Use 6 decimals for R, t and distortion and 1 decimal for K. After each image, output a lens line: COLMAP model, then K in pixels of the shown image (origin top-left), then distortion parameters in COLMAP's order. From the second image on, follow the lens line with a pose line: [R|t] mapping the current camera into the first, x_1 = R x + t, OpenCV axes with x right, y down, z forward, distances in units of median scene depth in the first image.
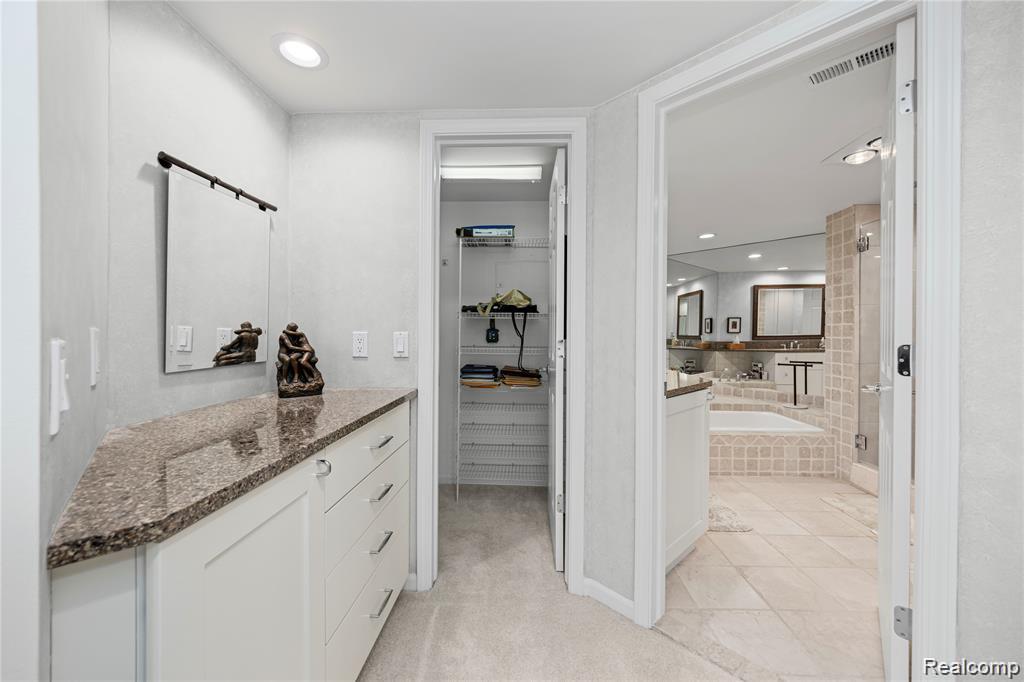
lens RADIAL K [[403.0, 0, 512.0], [0, 403.0, 341.0], [0, 0, 1]] dist [0.001549, 0.000036]
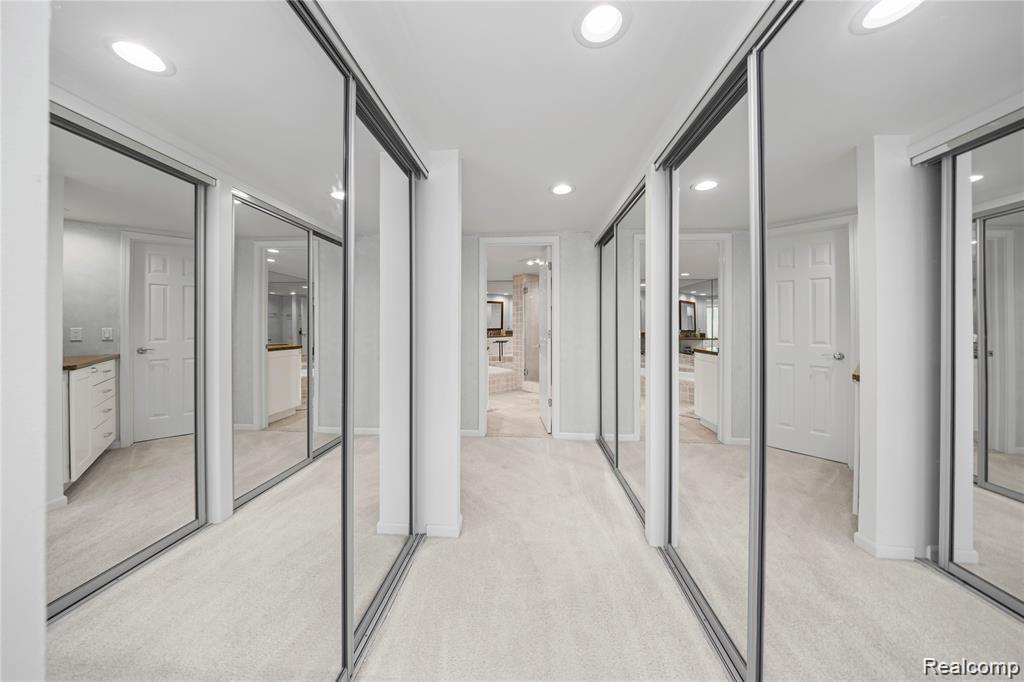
lens RADIAL K [[514.8, 0, 512.0], [0, 514.8, 341.0], [0, 0, 1]] dist [-0.000156, -0.000032]
pose [[0.690403, -0.015360, 0.723262, -1.319425], [0.008582, 0.999878, 0.013043, 0.020694], [-0.723374, -0.002798, 0.690451, -0.989868]]
